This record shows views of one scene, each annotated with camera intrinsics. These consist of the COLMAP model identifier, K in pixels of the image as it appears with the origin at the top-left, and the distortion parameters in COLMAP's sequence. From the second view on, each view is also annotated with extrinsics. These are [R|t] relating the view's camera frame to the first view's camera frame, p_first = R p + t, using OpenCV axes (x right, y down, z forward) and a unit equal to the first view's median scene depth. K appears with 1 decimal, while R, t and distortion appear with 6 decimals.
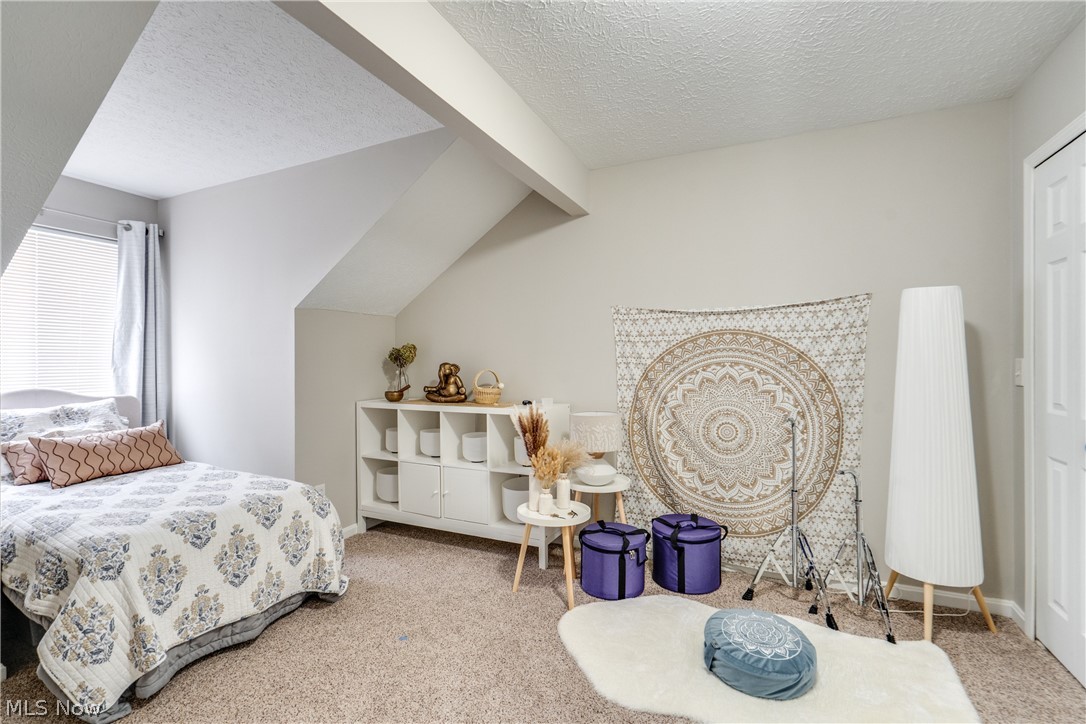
lens RADIAL K [[496.9, 0, 539.4], [0, 496.9, 364.5], [0, 0, 1]] dist [-0.005174, 0.001664]
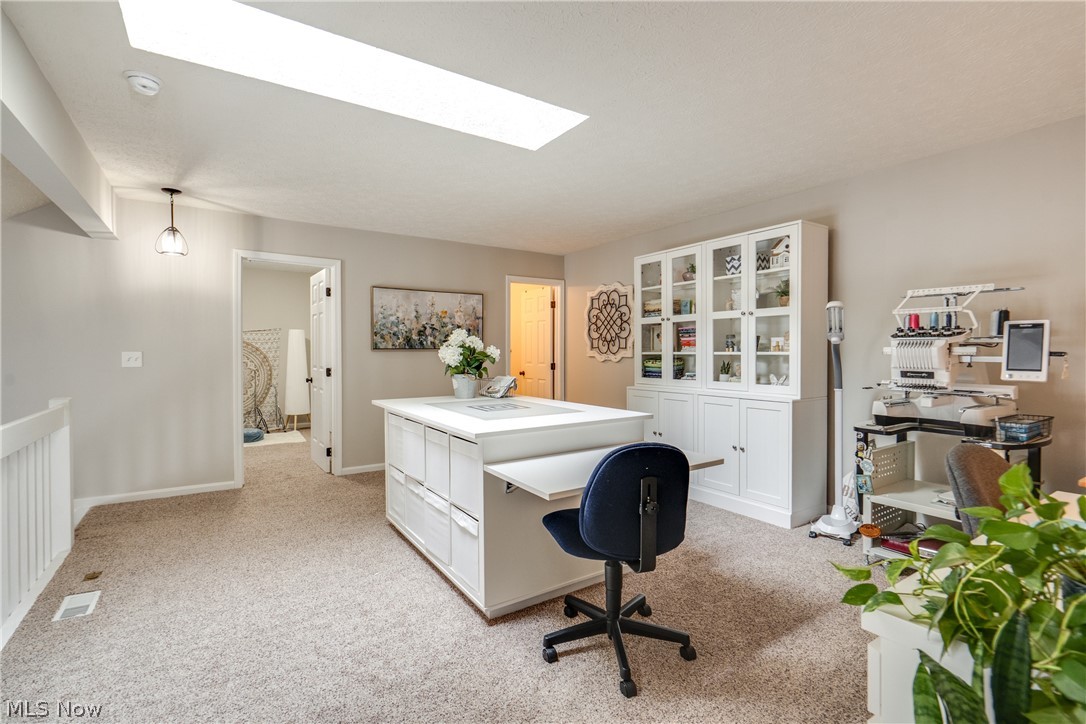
lens RADIAL K [[496.9, 0, 543.0], [0, 496.9, 353.9], [0, 0, 1]] dist [-0.005174, 0.001664]
pose [[0.509628, -0.007757, 0.860360, -1.073125], [0.002774, 0.999969, 0.007373, -0.006909], [-0.860390, -0.001371, 0.509634, -1.837407]]
